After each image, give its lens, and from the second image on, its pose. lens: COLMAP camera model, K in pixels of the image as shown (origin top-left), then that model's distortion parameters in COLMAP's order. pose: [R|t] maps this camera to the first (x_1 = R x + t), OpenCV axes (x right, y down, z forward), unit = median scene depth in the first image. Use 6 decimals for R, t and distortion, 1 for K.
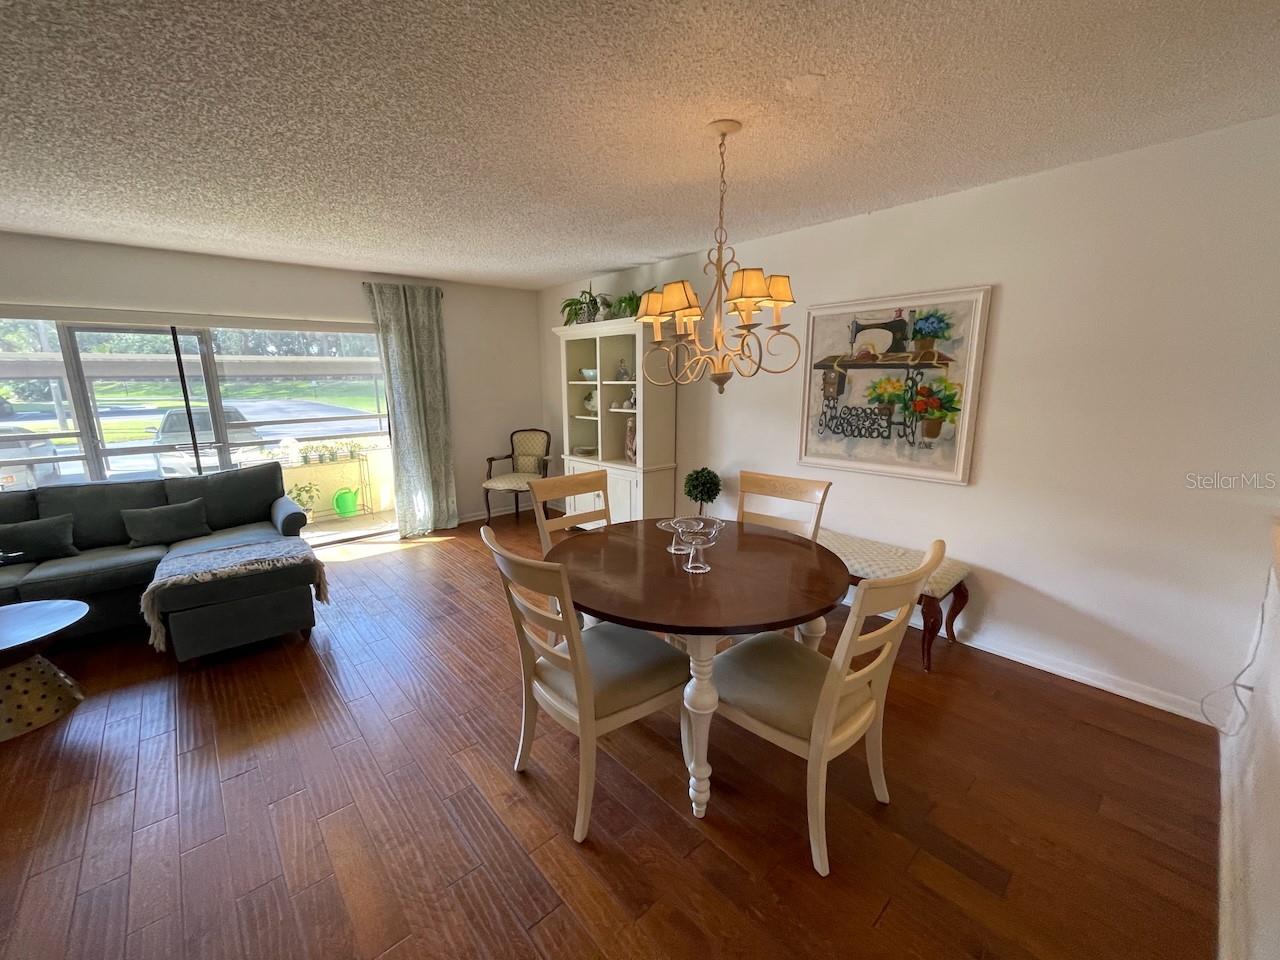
lens RADIAL K [[512.6, 0, 640.2], [0, 512.6, 477.6], [0, 0, 1]] dist [-0.013752, -0.000328]
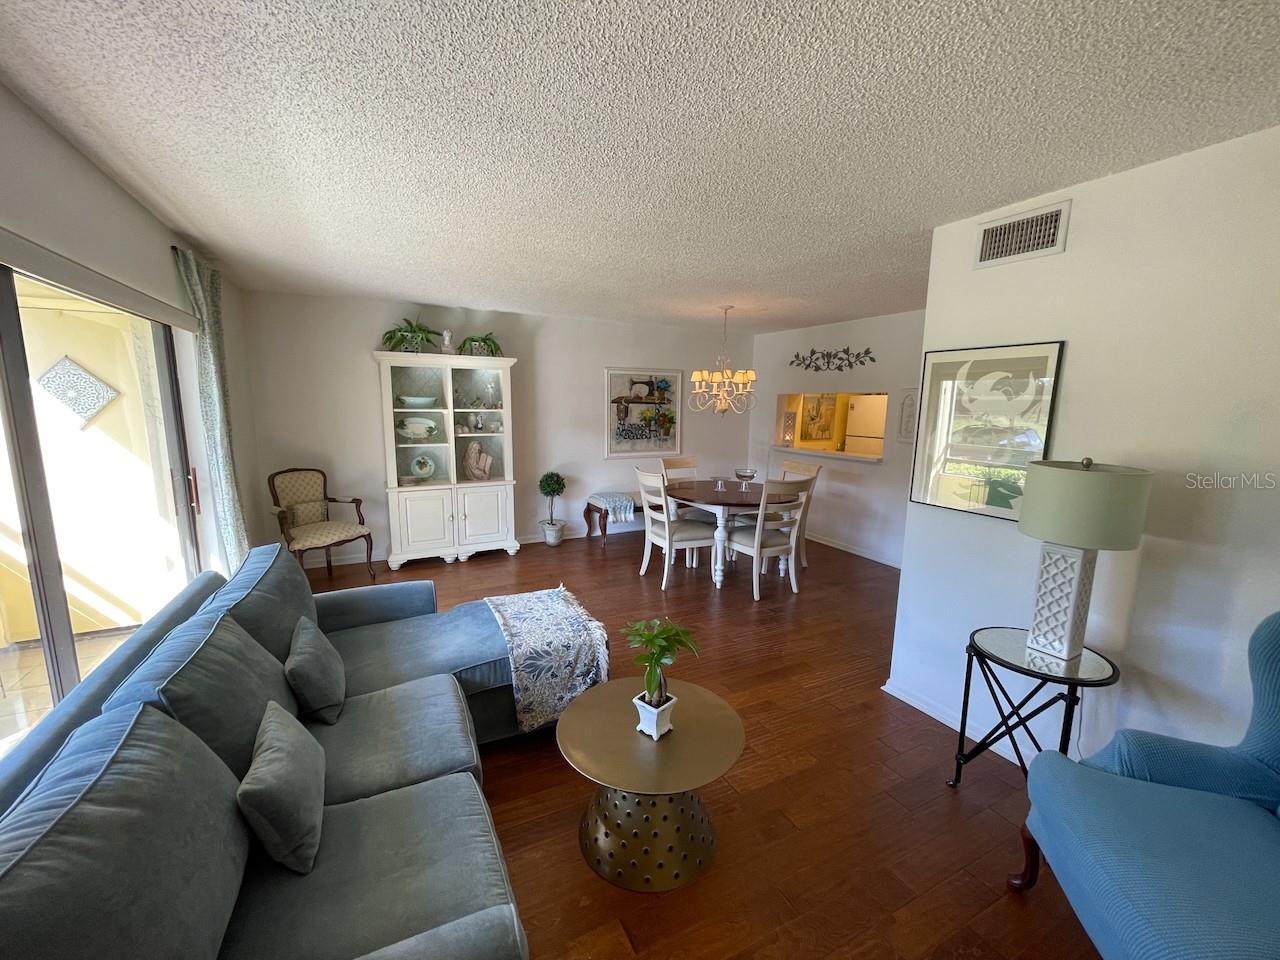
lens RADIAL K [[512.6, 0, 640.9], [0, 512.6, 486.9], [0, 0, 1]] dist [-0.013752, -0.000328]
pose [[0.269278, -0.133332, 0.953788, -1.498915], [0.180085, 0.979872, 0.086136, -0.071161], [-0.946075, 0.148568, 0.287869, 0.487692]]
